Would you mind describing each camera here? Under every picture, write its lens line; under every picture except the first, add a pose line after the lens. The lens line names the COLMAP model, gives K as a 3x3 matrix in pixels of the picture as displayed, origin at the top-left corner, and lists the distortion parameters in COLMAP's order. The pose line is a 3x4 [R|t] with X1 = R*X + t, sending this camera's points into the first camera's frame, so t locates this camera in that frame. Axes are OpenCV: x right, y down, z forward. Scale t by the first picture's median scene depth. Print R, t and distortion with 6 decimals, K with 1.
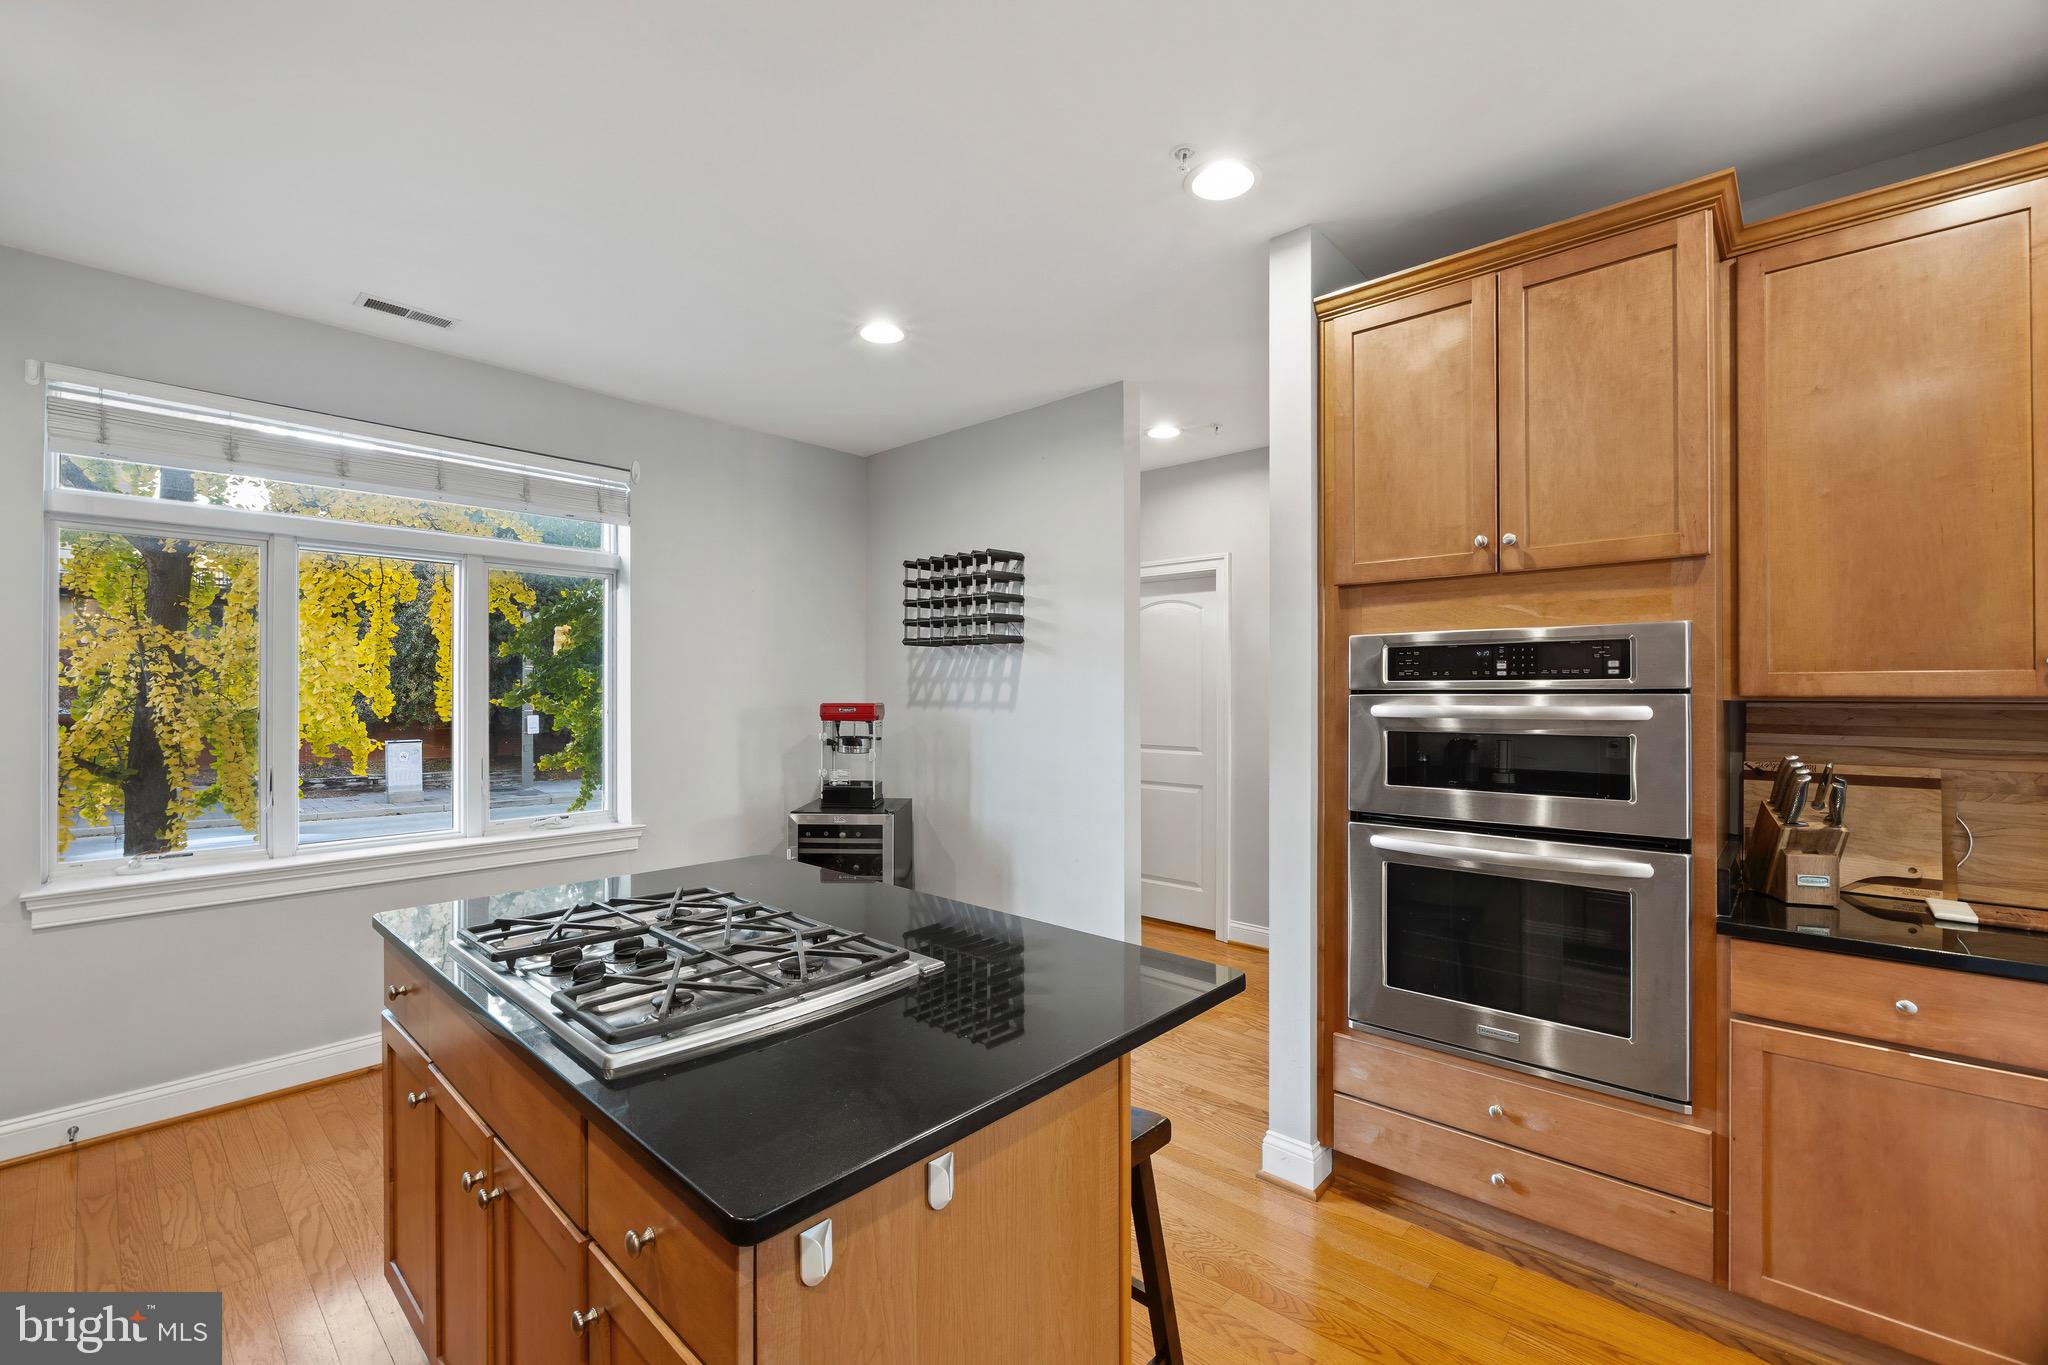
lens RADIAL K [[878.7, 0, 1032.9], [0, 878.7, 696.6], [0, 0, 1]] dist [0.002876, 0.000355]
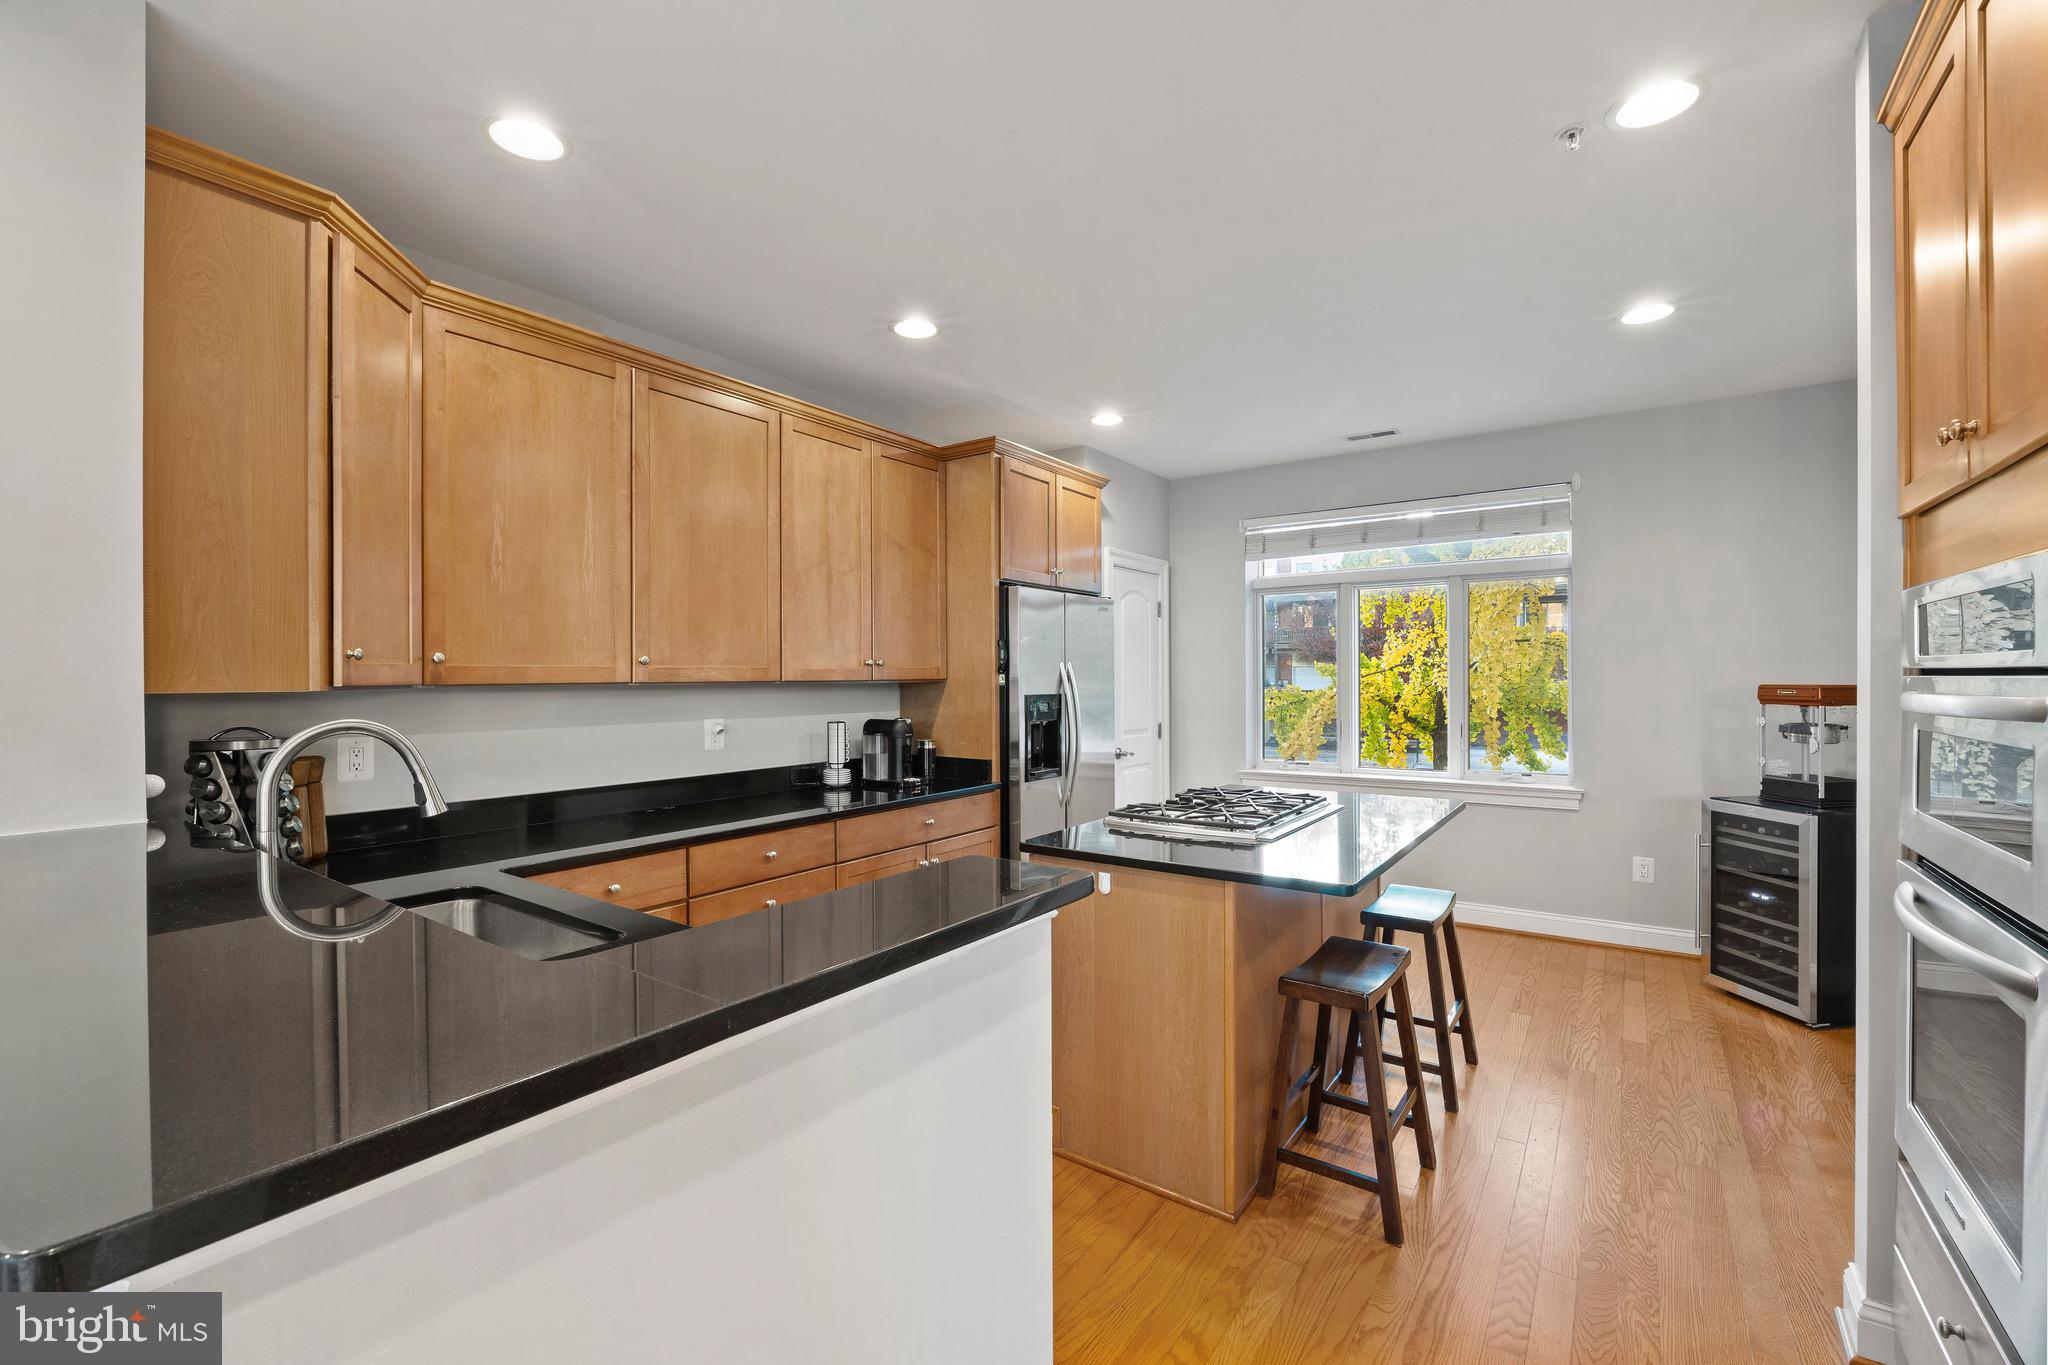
lens RADIAL K [[878.7, 0, 1032.5], [0, 878.7, 679.3], [0, 0, 1]] dist [0.002876, 0.000355]
pose [[0.134595, -0.007316, -0.990874, 0.583326], [-0.003157, 0.999965, -0.007812, 0.012264], [0.990896, 0.004179, 0.134567, 0.141039]]
